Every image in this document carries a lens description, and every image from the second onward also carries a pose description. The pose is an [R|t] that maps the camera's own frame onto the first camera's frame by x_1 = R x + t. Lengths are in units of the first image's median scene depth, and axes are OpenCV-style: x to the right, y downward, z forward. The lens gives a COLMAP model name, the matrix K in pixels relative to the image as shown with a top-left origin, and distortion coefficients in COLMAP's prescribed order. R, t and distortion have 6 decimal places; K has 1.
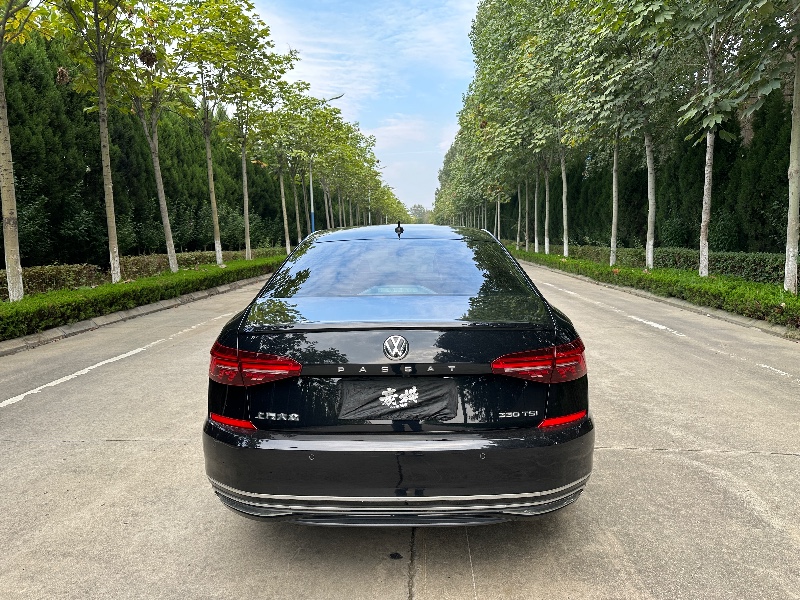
lens RADIAL K [[564.0, 0, 400.2], [0, 564.0, 299.8], [0, 0, 1]] dist [-0.007301, -0.008799]
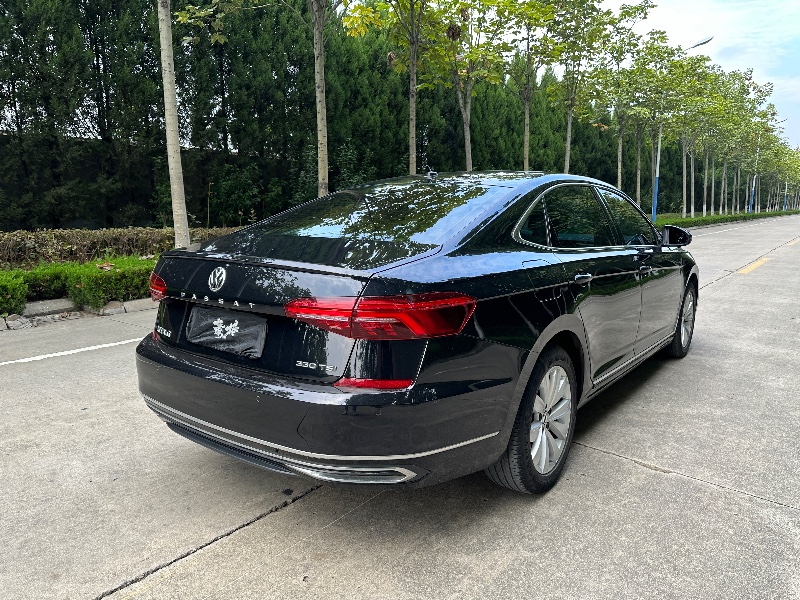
lens RADIAL K [[564.0, 0, 393.7], [0, 564.0, 299.3], [0, 0, 1]] dist [-0.007301, -0.008799]
pose [[0.804301, 0.100619, -0.585642, 0.129015], [-0.070167, 0.994746, 0.074543, 0.003255], [0.590065, -0.018862, 0.807135, 0.054335]]
